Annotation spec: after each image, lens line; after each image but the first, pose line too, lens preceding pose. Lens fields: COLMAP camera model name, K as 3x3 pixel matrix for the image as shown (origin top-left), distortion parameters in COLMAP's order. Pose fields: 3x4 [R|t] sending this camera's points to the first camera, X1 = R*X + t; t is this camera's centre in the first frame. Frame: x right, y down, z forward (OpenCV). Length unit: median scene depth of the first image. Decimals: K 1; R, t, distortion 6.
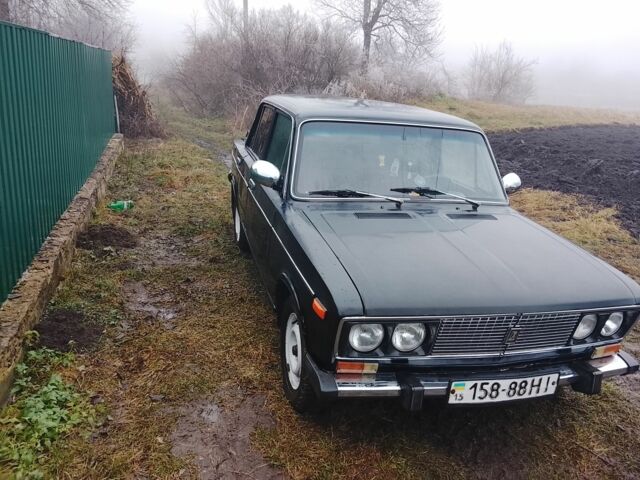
lens RADIAL K [[514.3, 0, 324.2], [0, 514.3, 236.5], [0, 0, 1]] dist [0.102019, -0.147895]
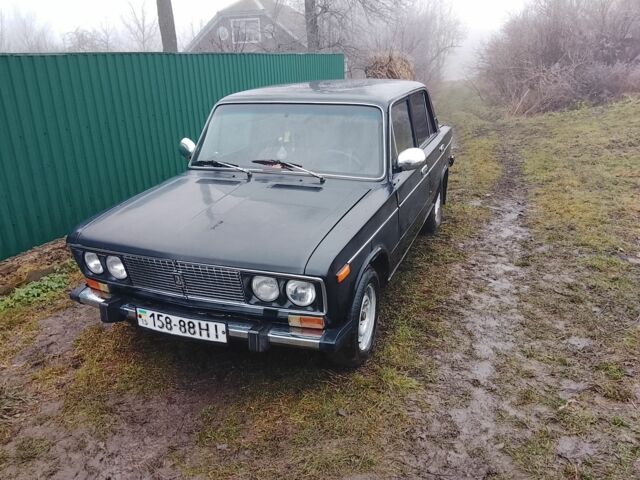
lens RADIAL K [[514.3, 0, 324.2], [0, 514.3, 236.5], [0, 0, 1]] dist [0.102019, -0.147895]
pose [[0.755517, 0.087524, -0.649257, 1.249994], [-0.080696, 0.995922, 0.040354, 0.018507], [0.650140, 0.021904, 0.759498, 0.299337]]
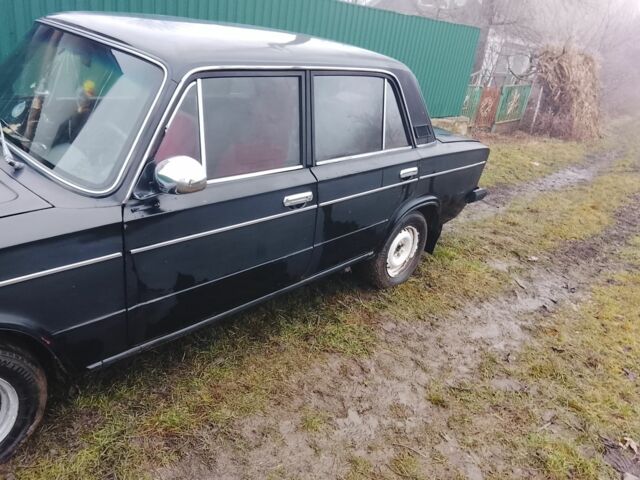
lens RADIAL K [[514.3, 0, 324.2], [0, 514.3, 236.5], [0, 0, 1]] dist [0.102019, -0.147895]
pose [[0.473781, 0.321598, -0.819821, 1.255901], [-0.351197, 0.922703, 0.158997, -0.257735], [0.807584, 0.212589, 0.550104, 1.260139]]
